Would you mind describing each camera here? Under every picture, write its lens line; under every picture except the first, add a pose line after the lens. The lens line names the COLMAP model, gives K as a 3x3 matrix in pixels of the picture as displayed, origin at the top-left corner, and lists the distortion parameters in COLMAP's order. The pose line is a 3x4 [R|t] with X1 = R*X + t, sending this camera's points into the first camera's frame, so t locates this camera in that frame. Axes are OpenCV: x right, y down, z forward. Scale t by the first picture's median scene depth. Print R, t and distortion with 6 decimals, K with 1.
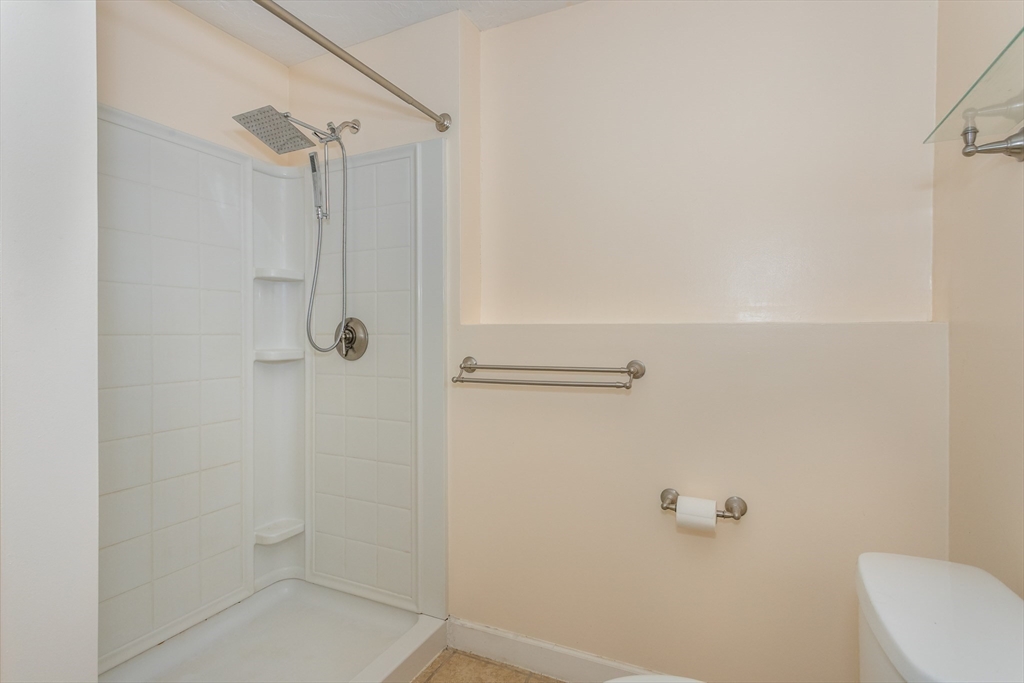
lens RADIAL K [[504.7, 0, 517.3], [0, 504.7, 336.1], [0, 0, 1]] dist [-0.001429, -0.000643]
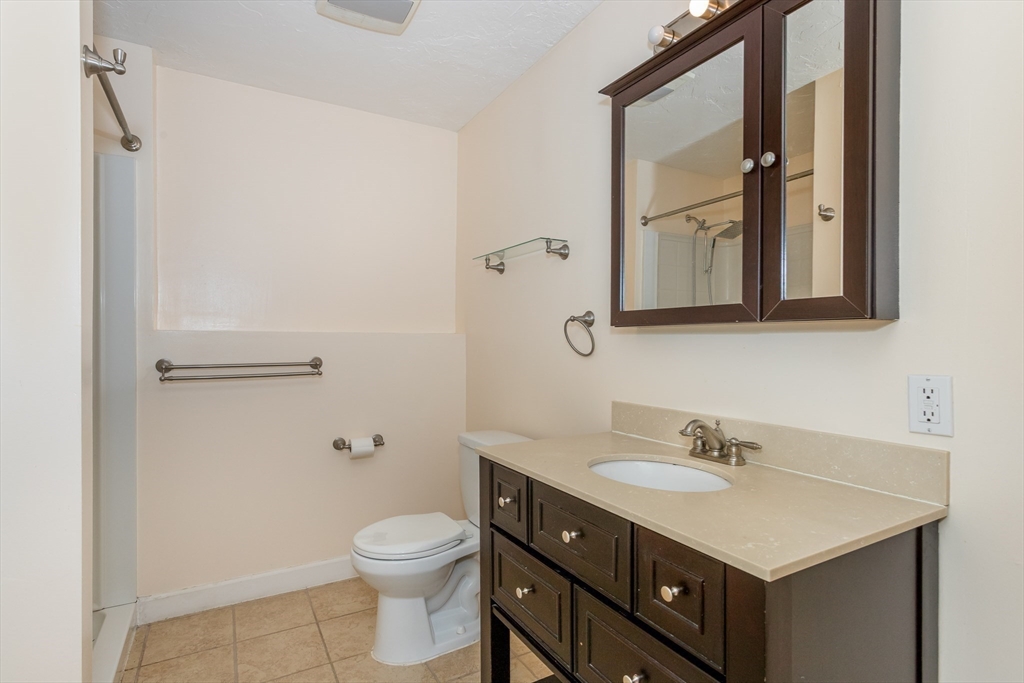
lens RADIAL K [[504.7, 0, 510.8], [0, 504.7, 342.1], [0, 0, 1]] dist [-0.001429, -0.000643]
pose [[0.582863, -0.003140, 0.812564, -0.600144], [0.003842, 0.999992, 0.001108, 0.005444], [-0.812561, 0.002476, 0.582871, -0.314949]]
